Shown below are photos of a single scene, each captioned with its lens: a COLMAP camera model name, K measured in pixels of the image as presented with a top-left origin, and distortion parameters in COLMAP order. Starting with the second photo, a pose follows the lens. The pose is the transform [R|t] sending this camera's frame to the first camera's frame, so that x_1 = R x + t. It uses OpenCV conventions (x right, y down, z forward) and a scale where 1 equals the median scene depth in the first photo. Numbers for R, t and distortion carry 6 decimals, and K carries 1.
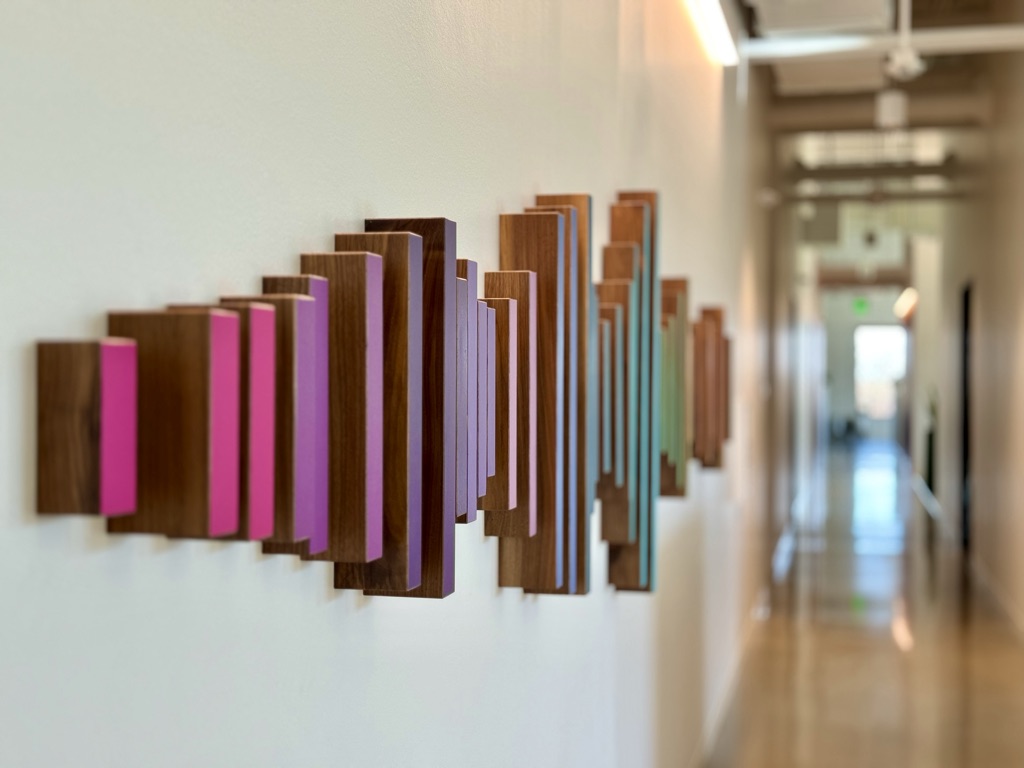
lens RADIAL K [[1420.6, 0, 513.4], [0, 1420.6, 385.2], [0, 0, 1]] dist [0.084639, 0.000000]
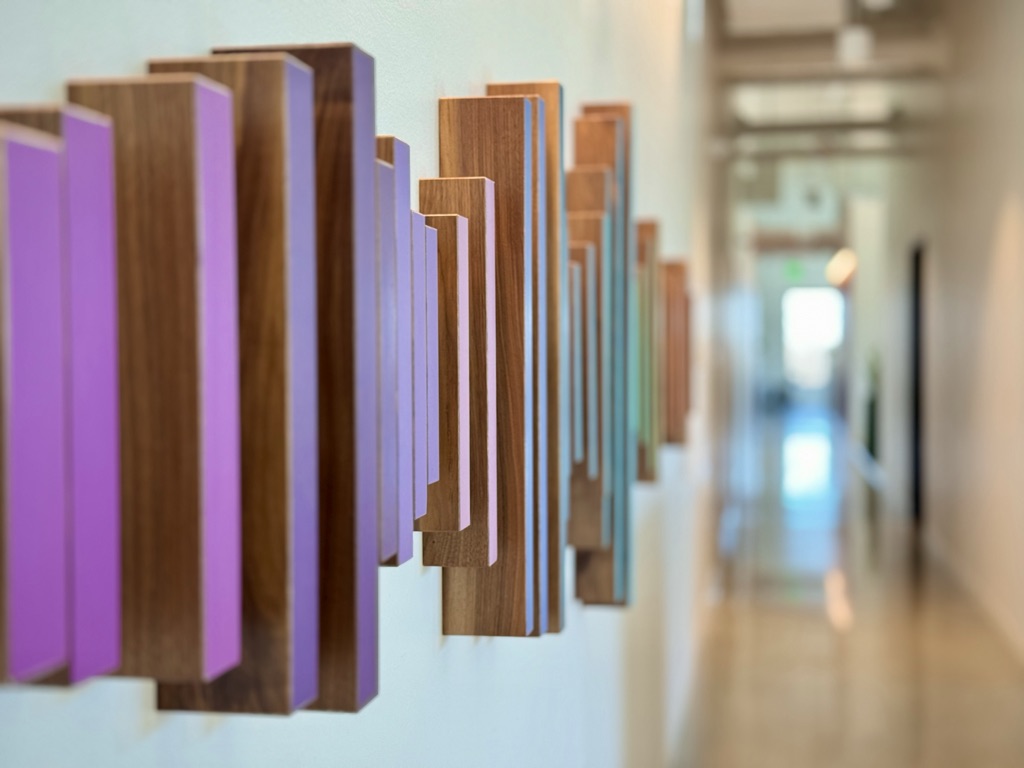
lens RADIAL K [[1420.6, 0, 513.3], [0, 1420.6, 385.7], [0, 0, 1]] dist [0.084639, 0.000000]
pose [[0.998623, -0.010524, 0.051389, -0.009576], [0.009429, 0.999724, 0.021501, 0.004248], [-0.051601, -0.020987, 0.998447, 0.271742]]
